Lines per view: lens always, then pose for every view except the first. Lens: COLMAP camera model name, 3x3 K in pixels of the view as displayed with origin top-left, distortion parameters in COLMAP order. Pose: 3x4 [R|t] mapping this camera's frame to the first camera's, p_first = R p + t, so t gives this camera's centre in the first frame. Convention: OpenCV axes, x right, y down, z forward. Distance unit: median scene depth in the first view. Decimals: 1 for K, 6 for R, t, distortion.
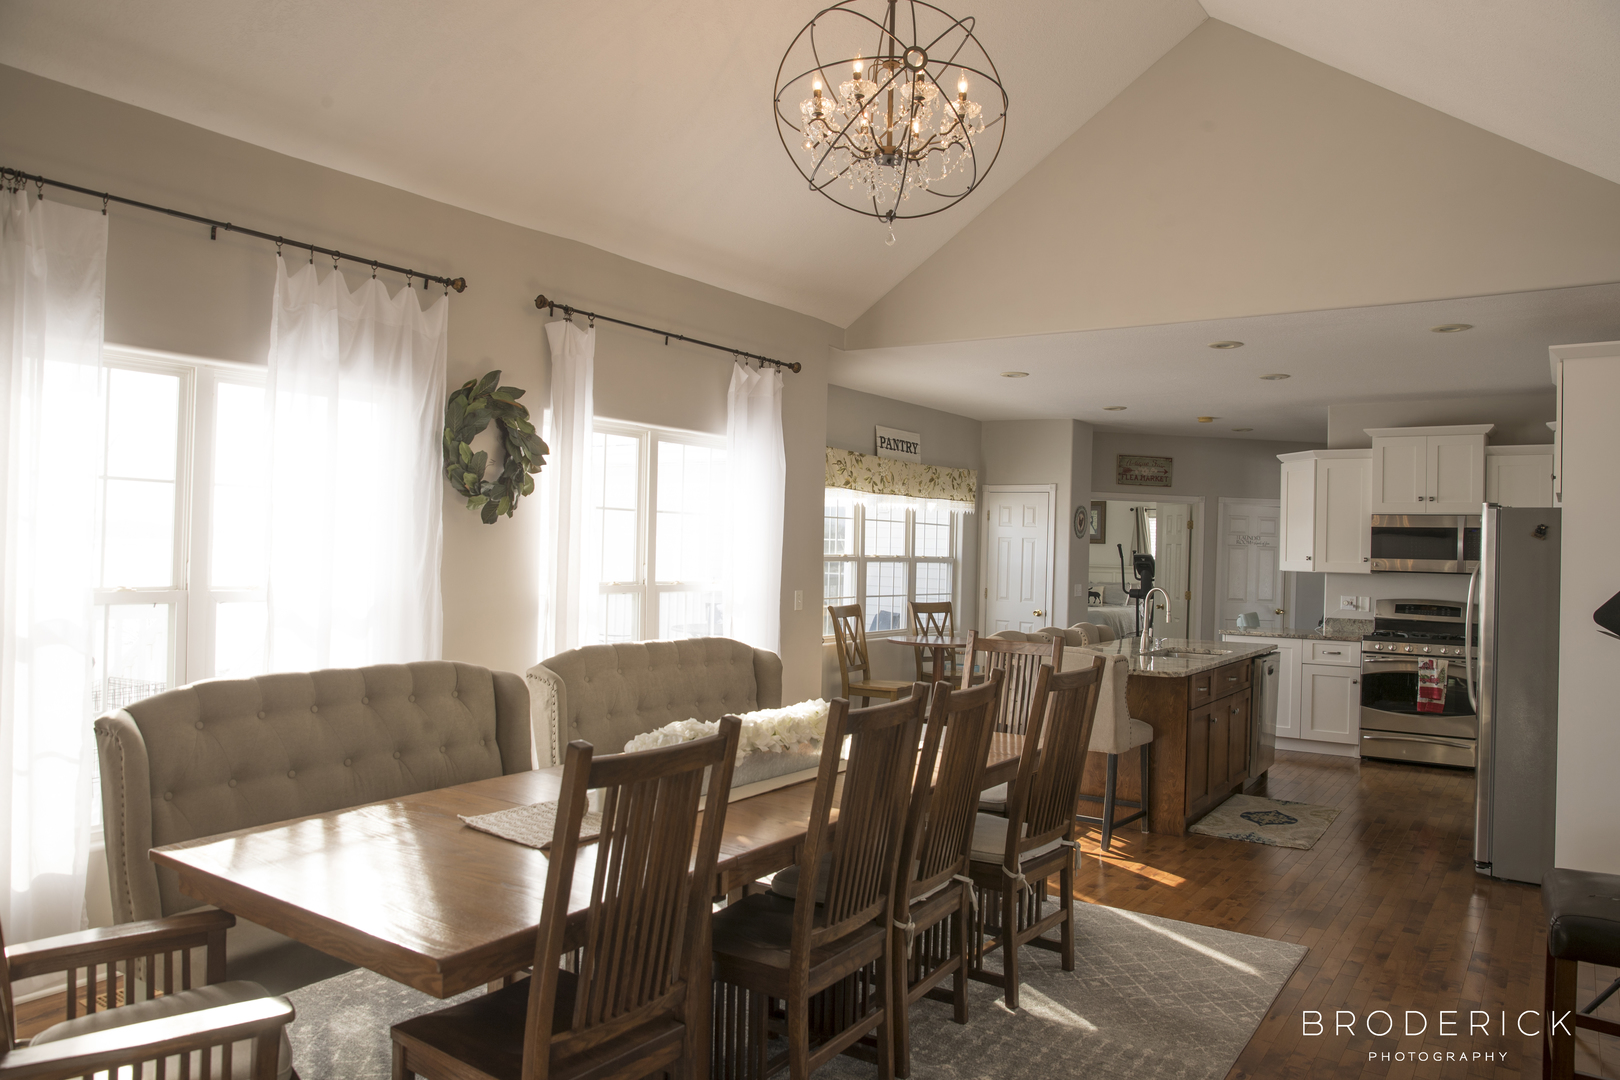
lens RADIAL K [[1107.9, 0, 810.0], [0, 1107.9, 540.0], [0, 0, 1]] dist [-0.116198, 0.083684]
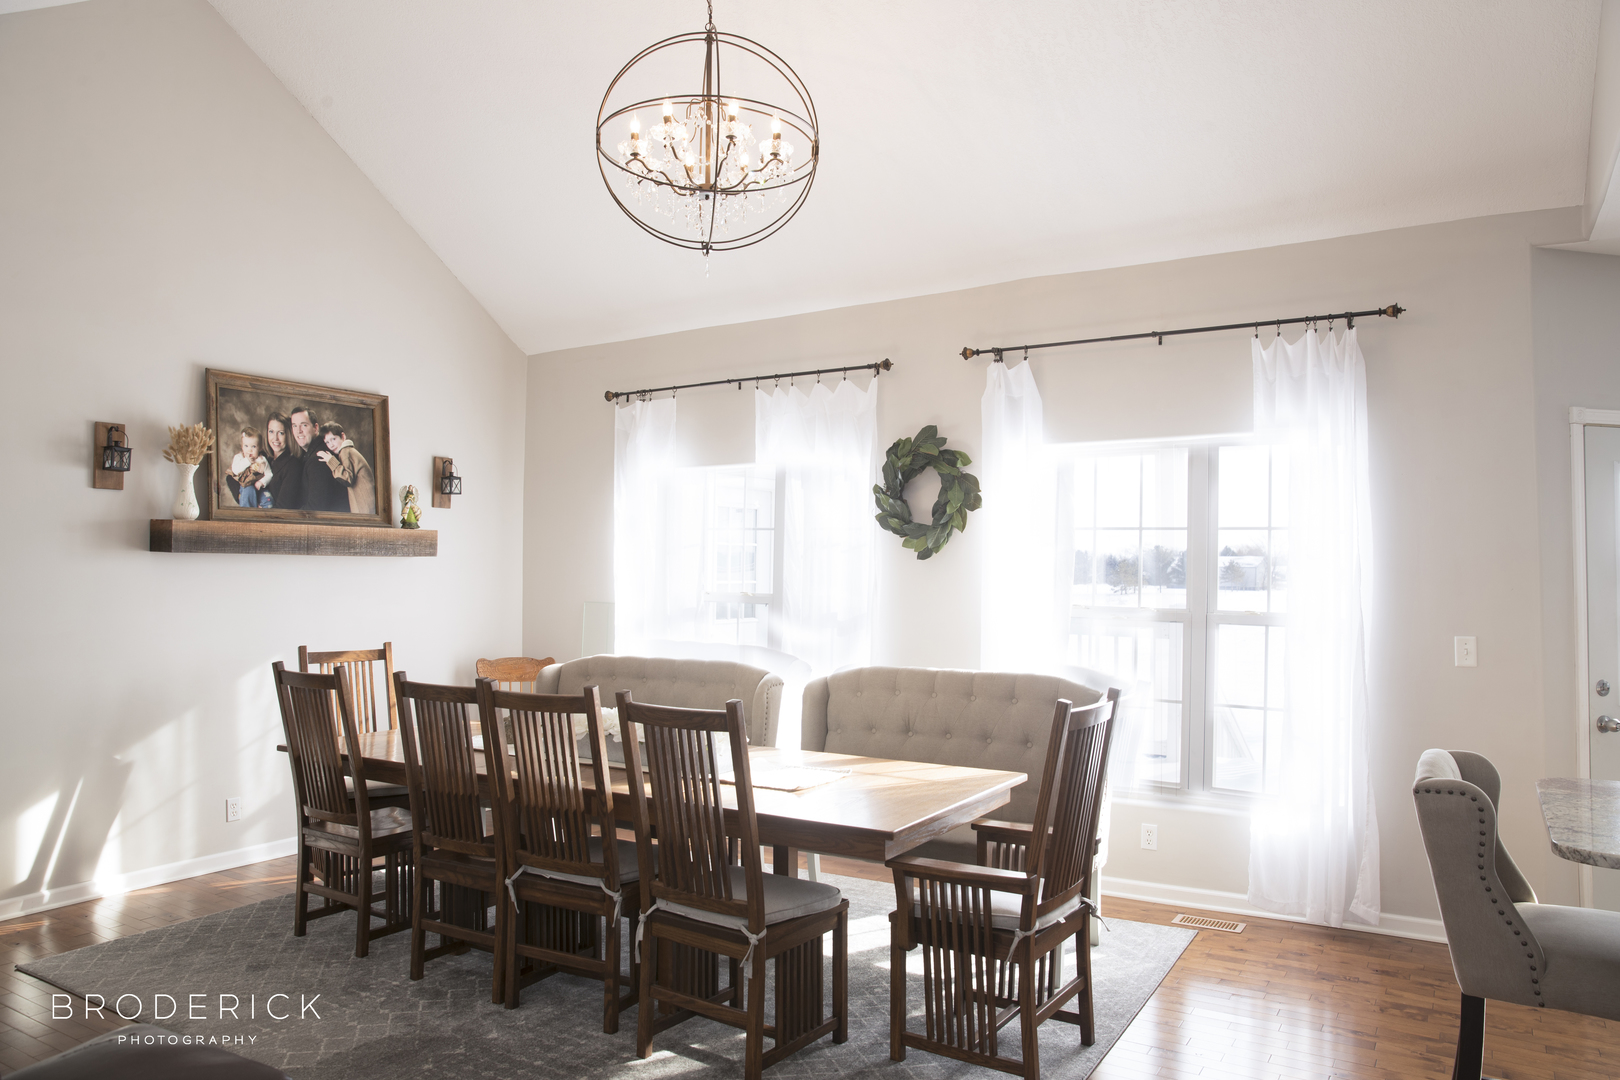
lens RADIAL K [[1107.9, 0, 810.0], [0, 1107.9, 540.0], [0, 0, 1]] dist [-0.116198, 0.083684]
pose [[0.062342, -0.053281, -0.996632, 0.481104], [0.007623, 0.998570, -0.052908, 0.014578], [0.998026, -0.004299, 0.062659, 0.448896]]
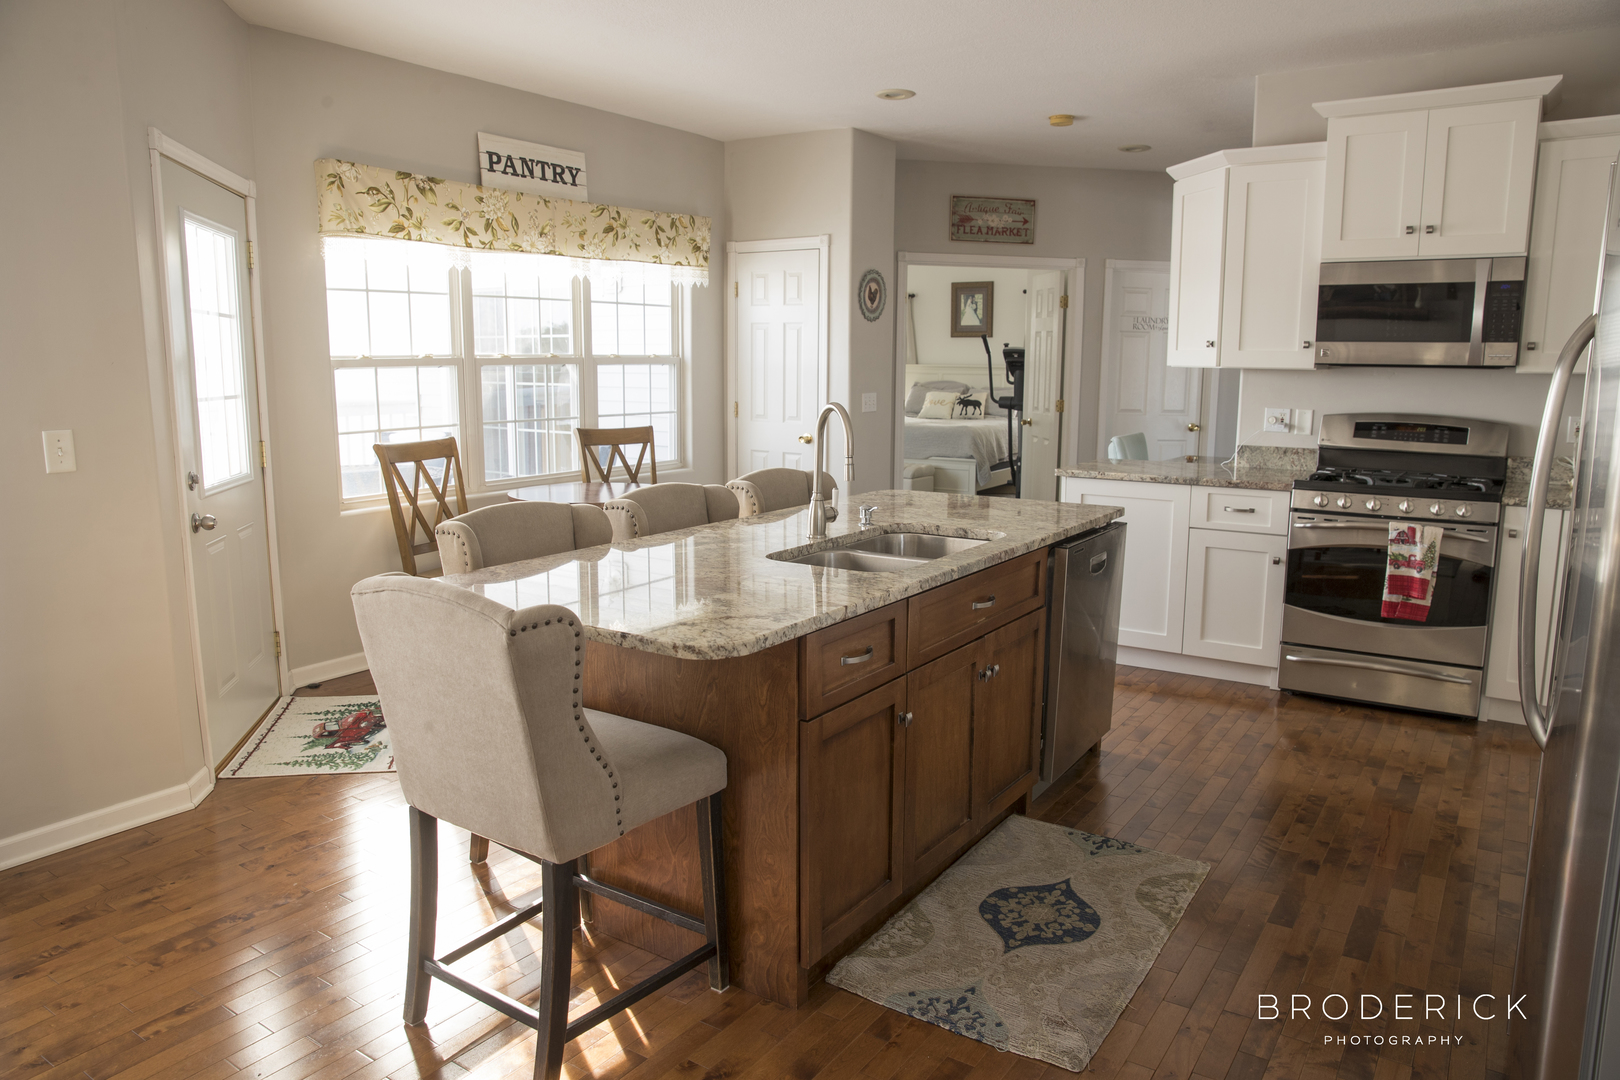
lens RADIAL K [[1107.9, 0, 810.0], [0, 1107.9, 540.0], [0, 0, 1]] dist [-0.116198, 0.083684]
pose [[0.999451, -0.025537, 0.021099, 0.234853], [0.021527, 0.984819, 0.172246, 0.015457], [-0.025177, -0.171697, 0.984828, 0.421678]]
